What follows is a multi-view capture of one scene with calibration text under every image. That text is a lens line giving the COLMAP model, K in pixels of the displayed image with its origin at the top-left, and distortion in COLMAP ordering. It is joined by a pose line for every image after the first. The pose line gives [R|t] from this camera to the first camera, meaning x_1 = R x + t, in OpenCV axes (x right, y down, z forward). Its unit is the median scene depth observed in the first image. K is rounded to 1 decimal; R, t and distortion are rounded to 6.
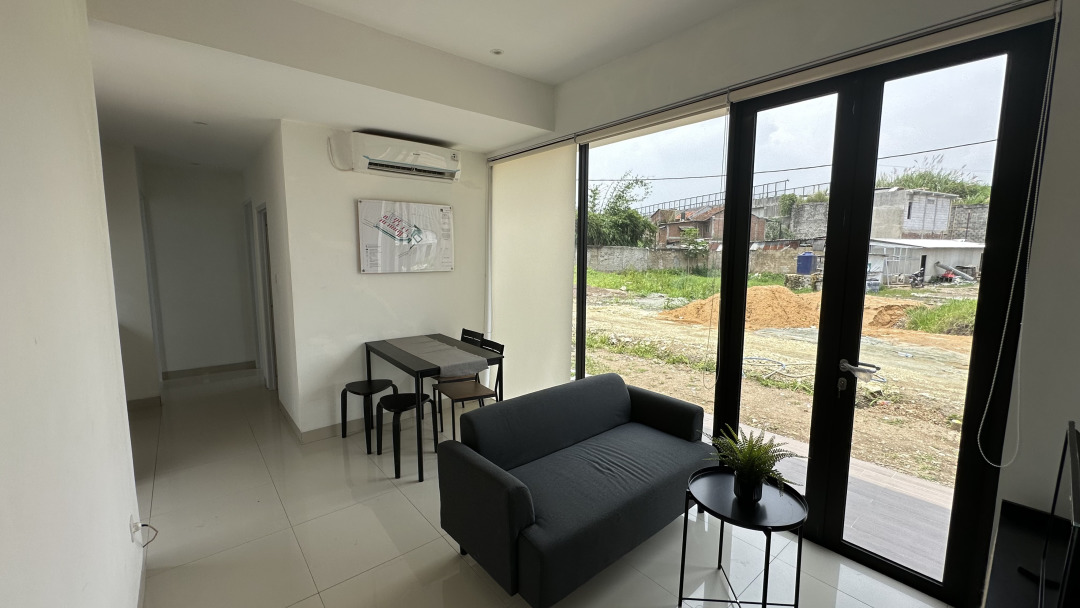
lens RADIAL K [[433.4, 0, 541.8], [0, 433.4, 304.8], [0, 0, 1]] dist [-0.003967, 0.000958]
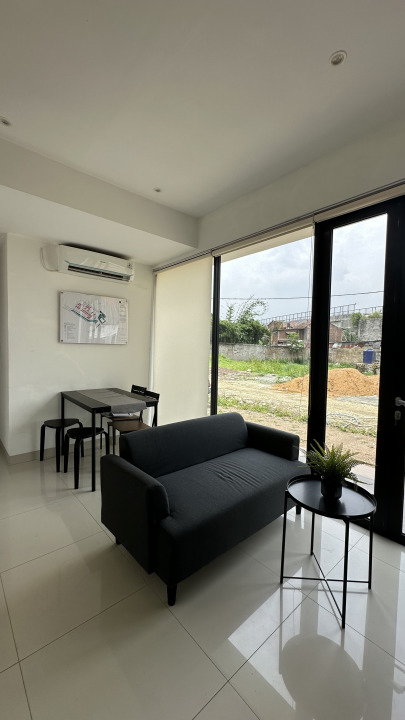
lens RADIAL K [[289.0, 0, 202.9], [0, 289.0, 361.1], [0, 0, 1]] dist [-0.003967, 0.000958]
pose [[0.999570, 0.016049, 0.024526, 0.027599], [-0.014136, 0.996986, -0.076281, 0.053119], [-0.025676, 0.075902, 0.996785, 0.049146]]
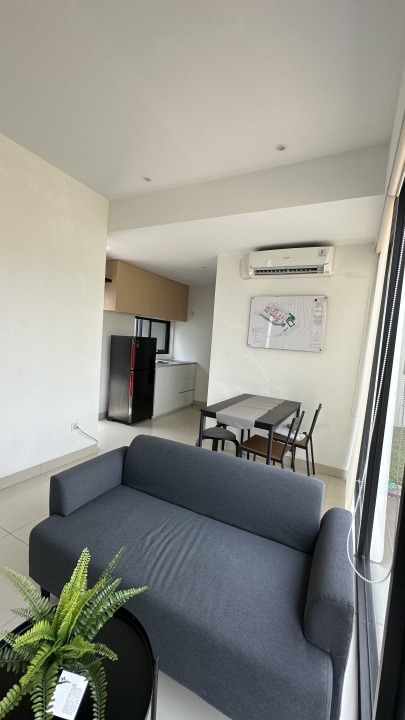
lens RADIAL K [[289.0, 0, 202.5], [0, 289.0, 361.5], [0, 0, 1]] dist [-0.003967, 0.000958]
pose [[0.382020, 0.097150, -0.919033, 0.433385], [-0.179182, 0.983374, 0.029470, -0.022694], [0.906617, 0.153416, 0.393076, 0.475245]]
